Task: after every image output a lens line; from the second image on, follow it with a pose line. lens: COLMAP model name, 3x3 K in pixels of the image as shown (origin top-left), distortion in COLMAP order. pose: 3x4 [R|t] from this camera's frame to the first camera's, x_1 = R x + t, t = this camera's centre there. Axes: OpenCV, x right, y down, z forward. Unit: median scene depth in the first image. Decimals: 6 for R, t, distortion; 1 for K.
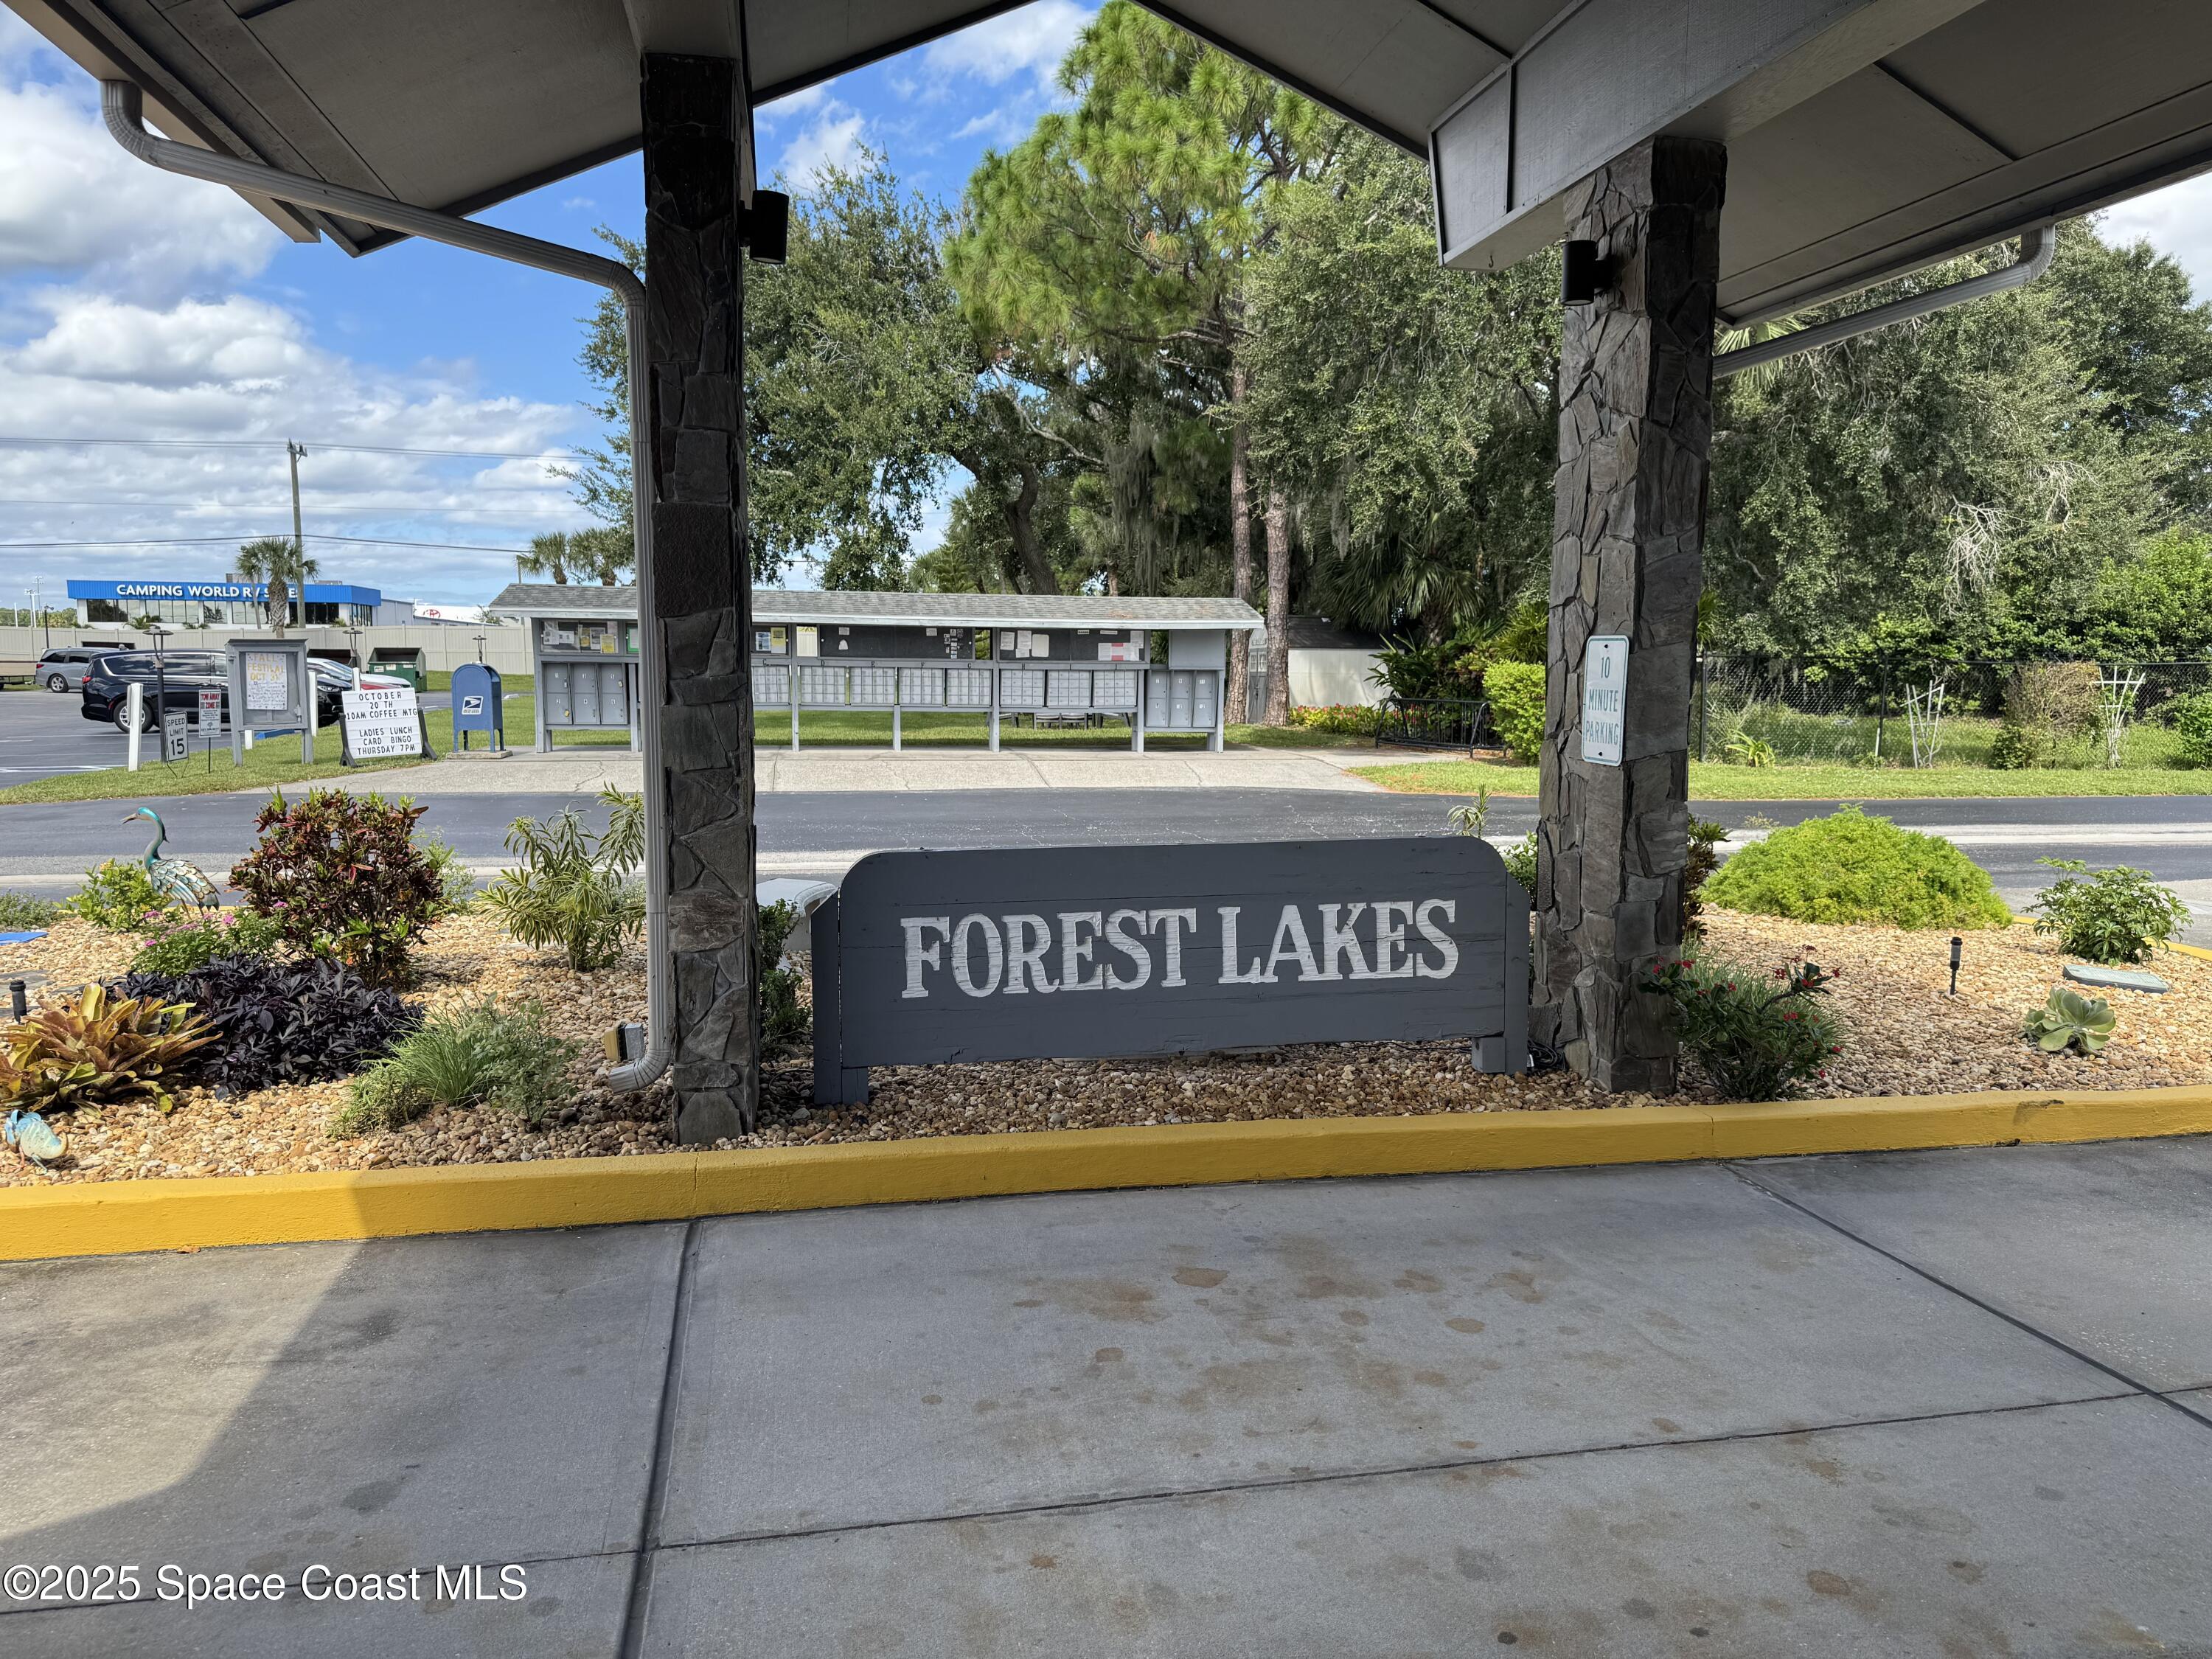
lens RADIAL K [[1559.8, 0, 1106.0], [0, 1559.8, 829.5], [0, 0, 1]] dist [0.182472, -0.379691]
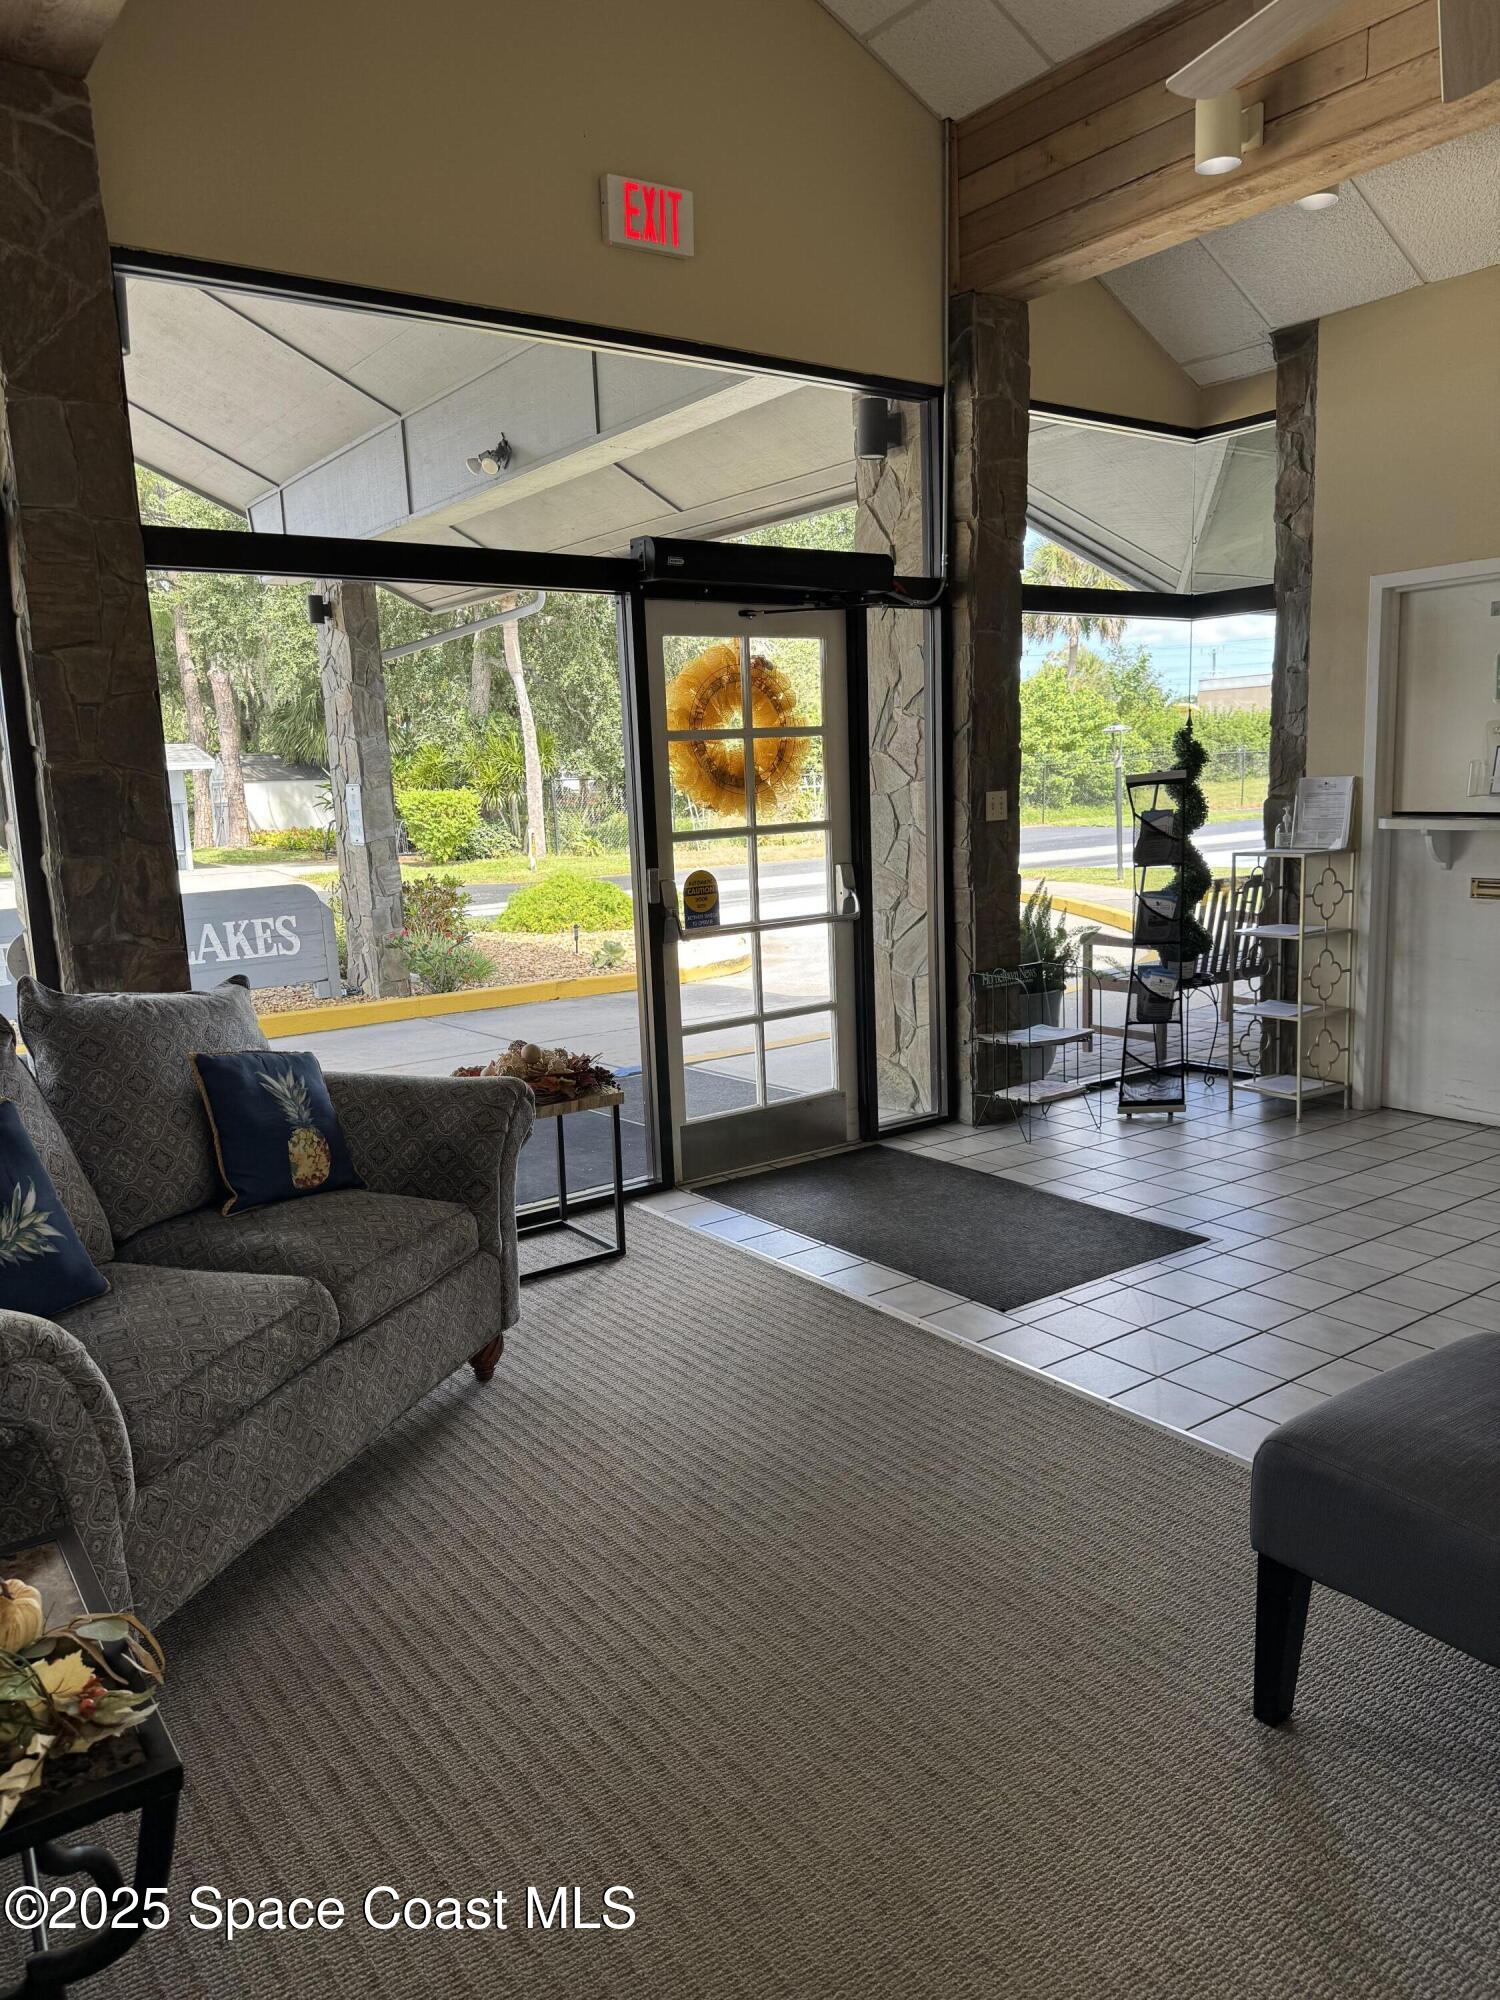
lens RADIAL K [[1410.3, 0, 758.1], [0, 1410.3, 1013.9], [0, 0, 1]] dist [0.182472, -0.379691]
pose [[0.903931, -0.111129, 0.412988, -0.004521], [0.089107, 0.993396, 0.072274, 0.024523], [-0.418292, -0.028531, 0.907864, -0.255076]]
